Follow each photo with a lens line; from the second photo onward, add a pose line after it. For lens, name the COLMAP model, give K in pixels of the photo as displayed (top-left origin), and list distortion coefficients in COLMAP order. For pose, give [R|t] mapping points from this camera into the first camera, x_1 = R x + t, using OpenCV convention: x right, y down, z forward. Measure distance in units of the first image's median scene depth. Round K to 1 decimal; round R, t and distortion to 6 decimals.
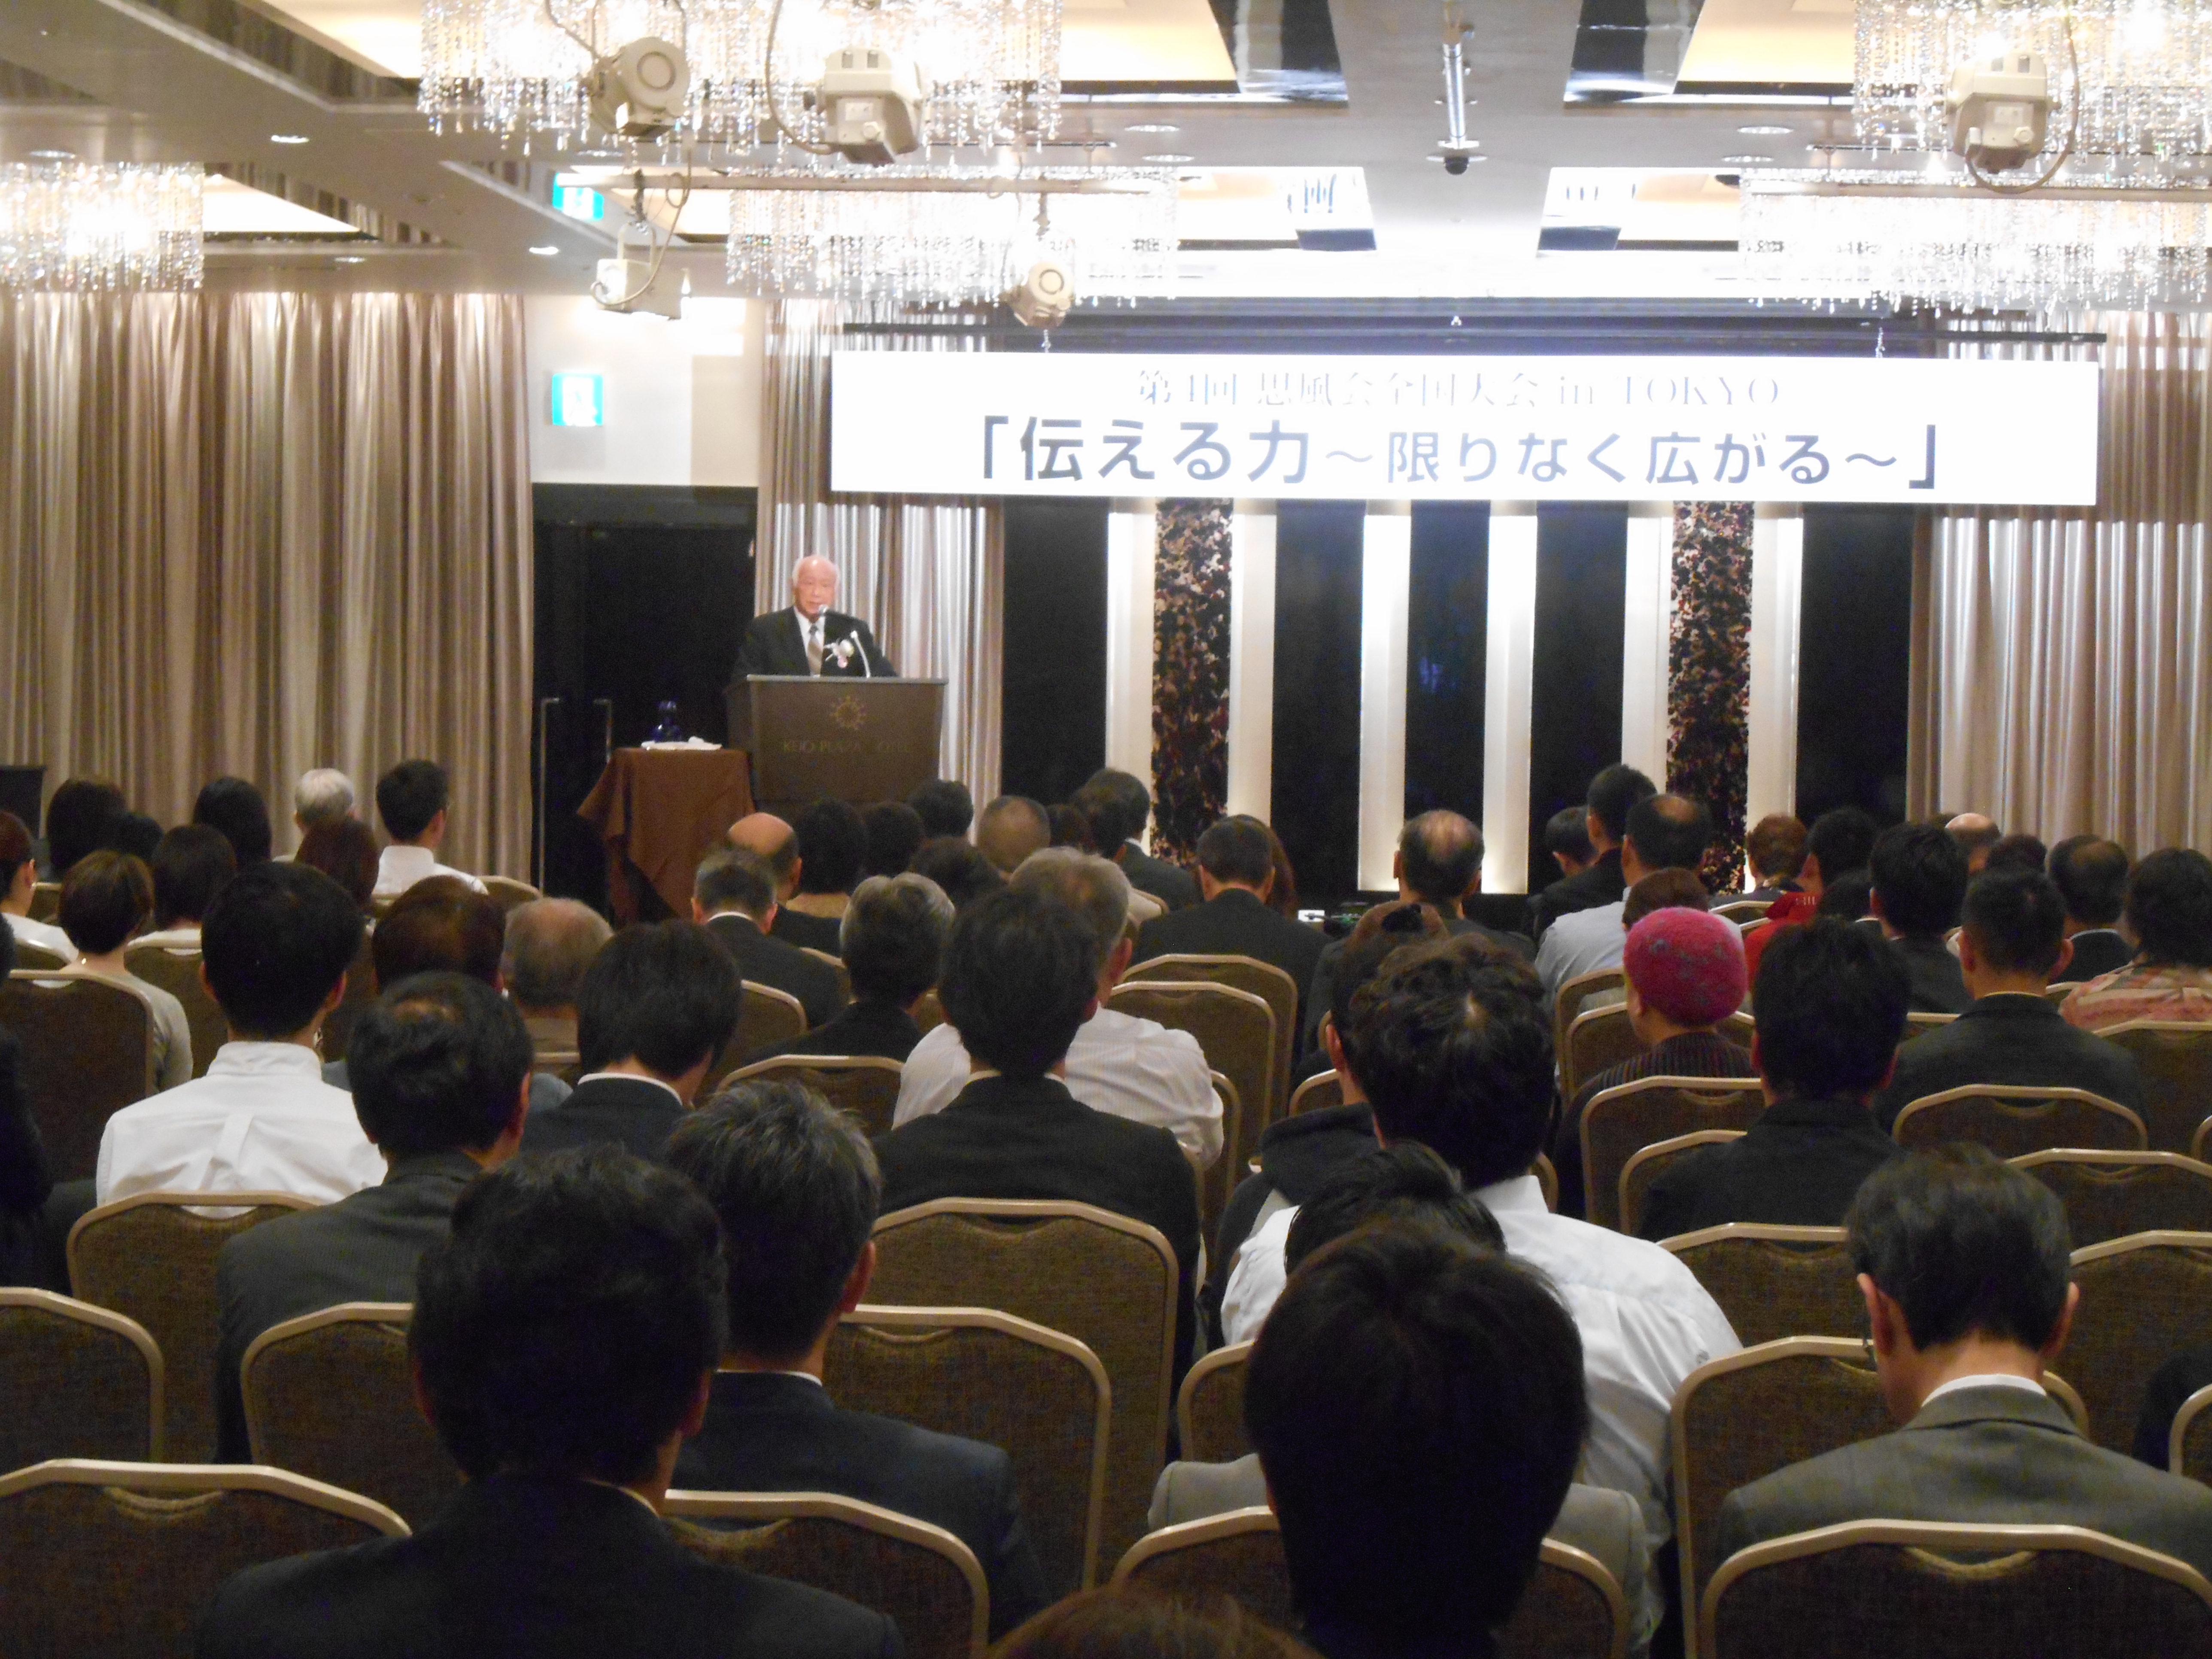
lens RADIAL K [[3883.4, 0, 1077.4], [0, 3883.4, 835.4], [0, 0, 1]] dist [0.637180, -0.295183]
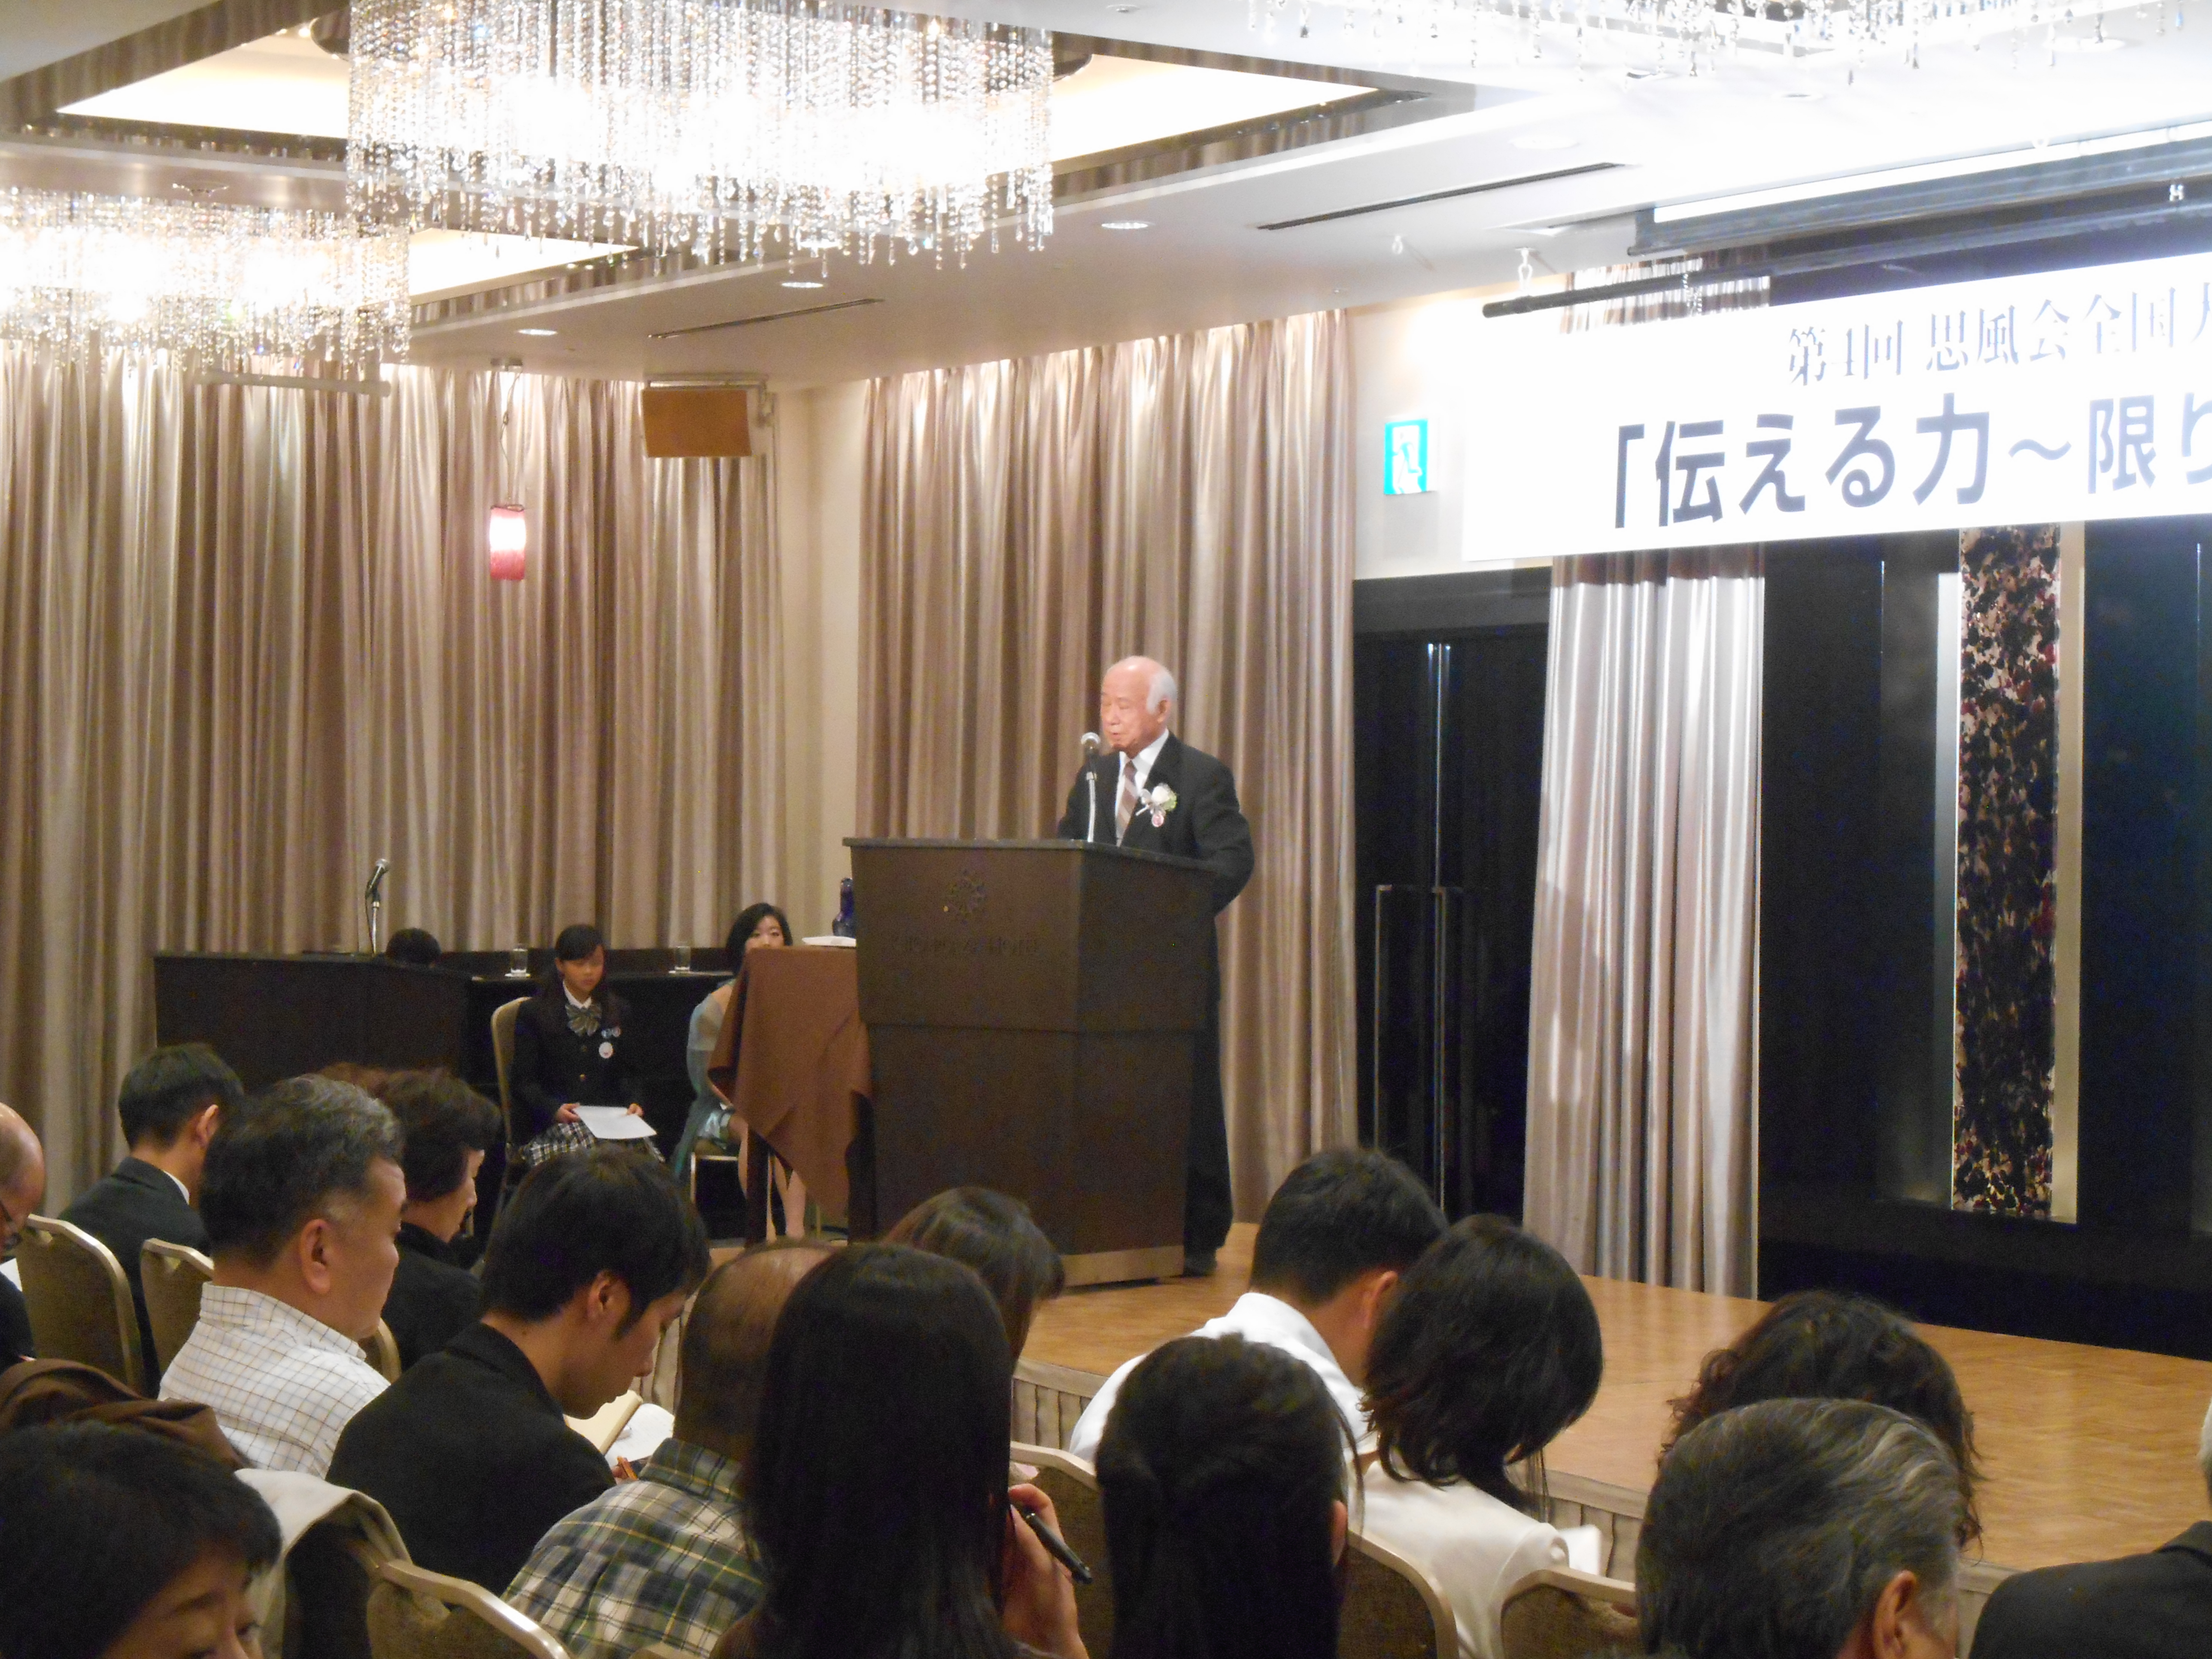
lens RADIAL K [[4525.9, 0, 1106.0], [0, 4525.9, 829.5], [0, 0, 1]] dist [0.159564, -0.473771]
pose [[0.616891, -0.005000, -0.787032, 0.486141], [-0.039184, 0.998545, -0.037058, -0.013663], [0.786072, 0.053700, 0.615798, 0.492209]]
